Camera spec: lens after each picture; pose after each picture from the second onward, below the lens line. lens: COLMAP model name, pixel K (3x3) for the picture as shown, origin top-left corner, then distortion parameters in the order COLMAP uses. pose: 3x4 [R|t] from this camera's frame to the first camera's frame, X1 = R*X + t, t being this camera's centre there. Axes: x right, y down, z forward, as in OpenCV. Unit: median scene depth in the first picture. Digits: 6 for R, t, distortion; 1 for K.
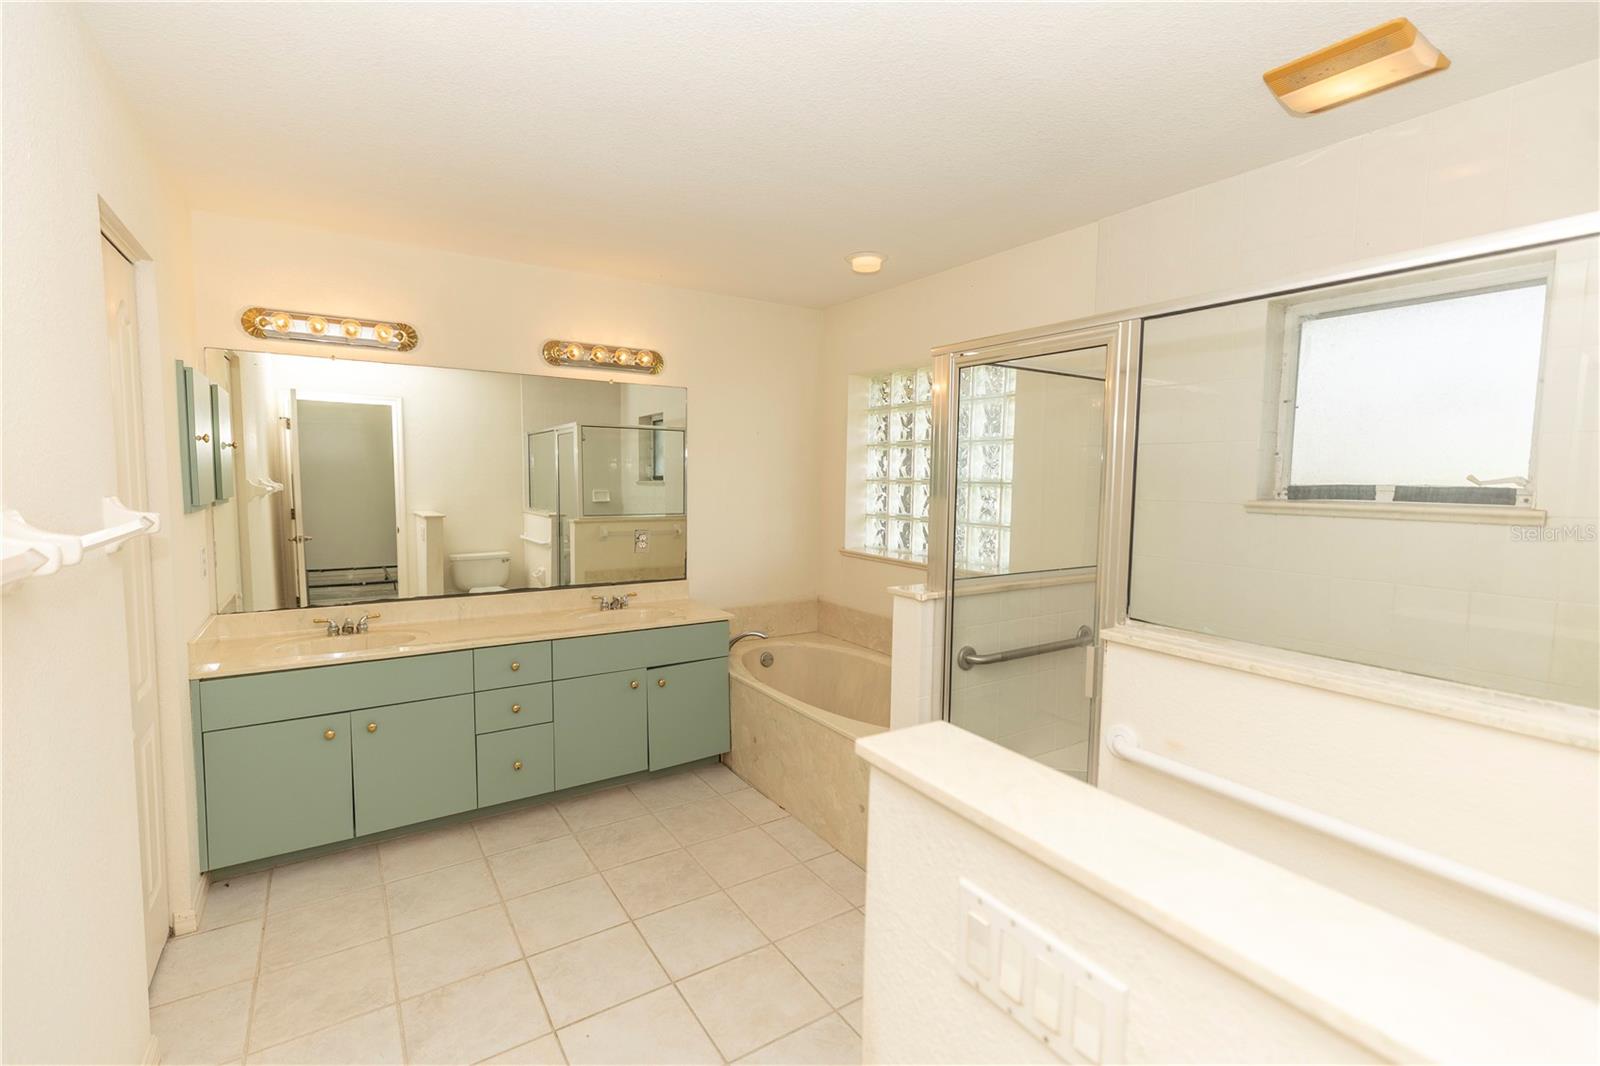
lens RADIAL K [[707.6, 0, 800.0], [0, 707.6, 533.0], [0, 0, 1]] dist [0.010348, -0.000550]
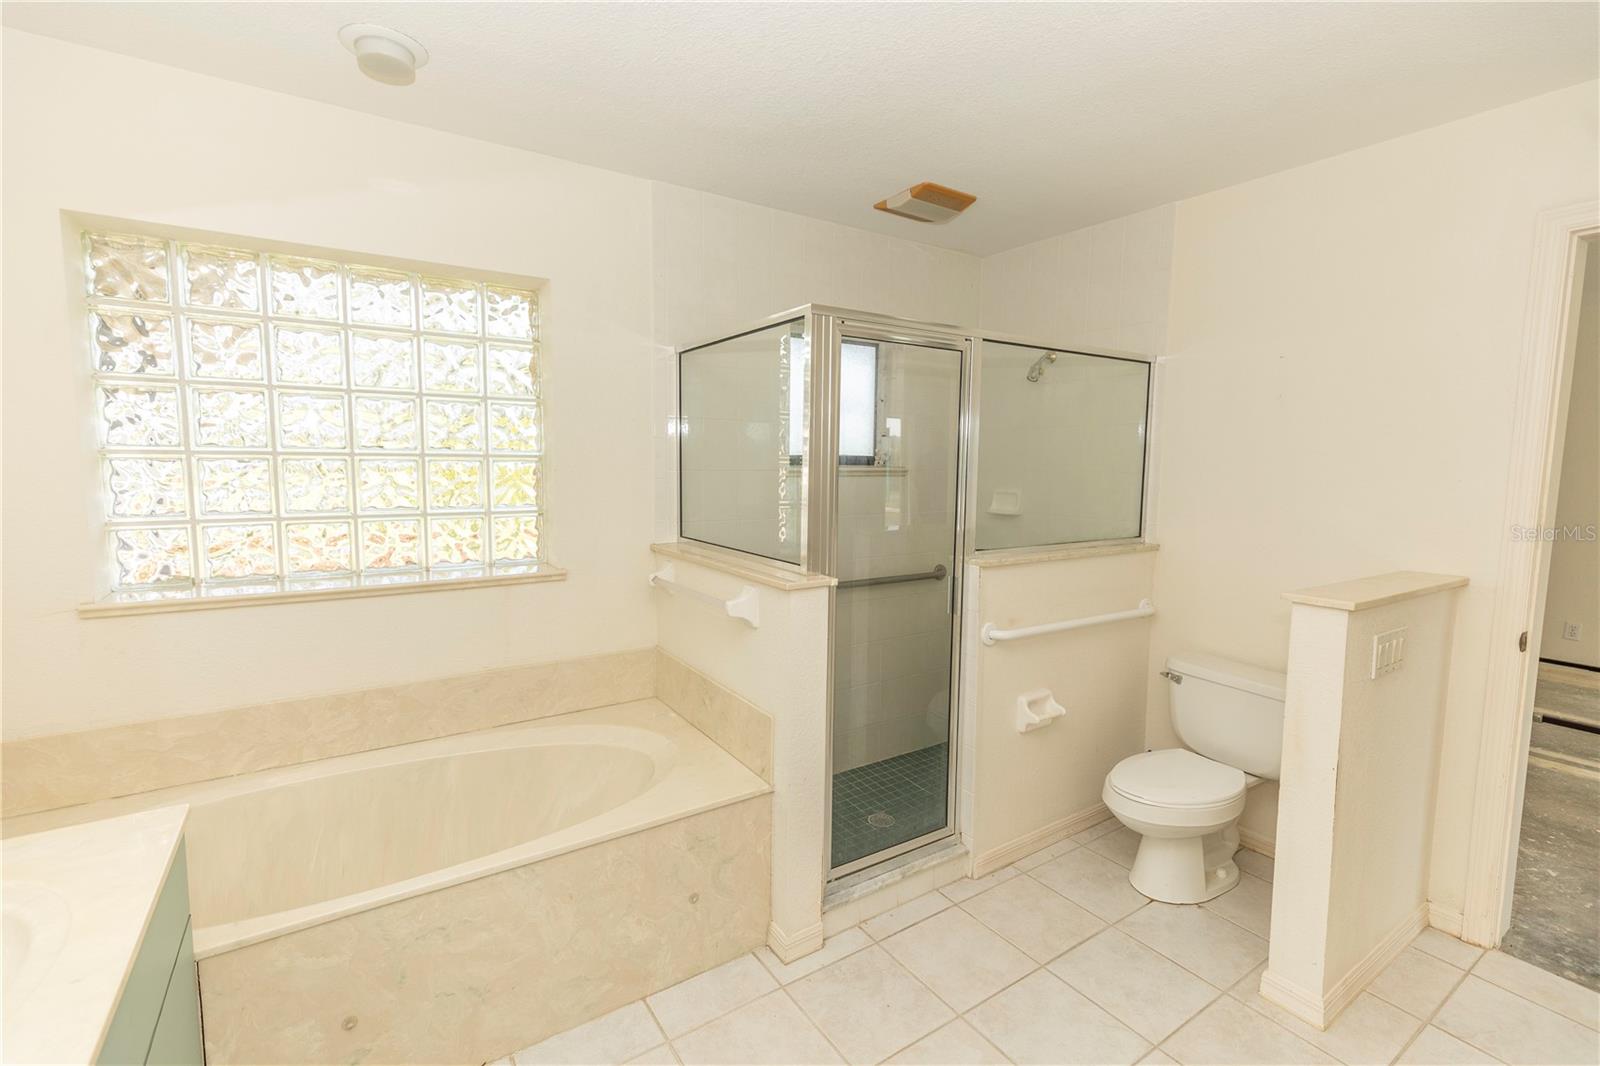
lens RADIAL K [[707.6, 0, 800.0], [0, 707.6, 533.0], [0, 0, 1]] dist [0.010348, -0.000550]
pose [[-0.000709, -0.116668, 0.993171, -0.576932], [0.073098, 0.990508, 0.116407, -0.063498], [-0.997325, 0.072681, 0.007826, 0.817674]]
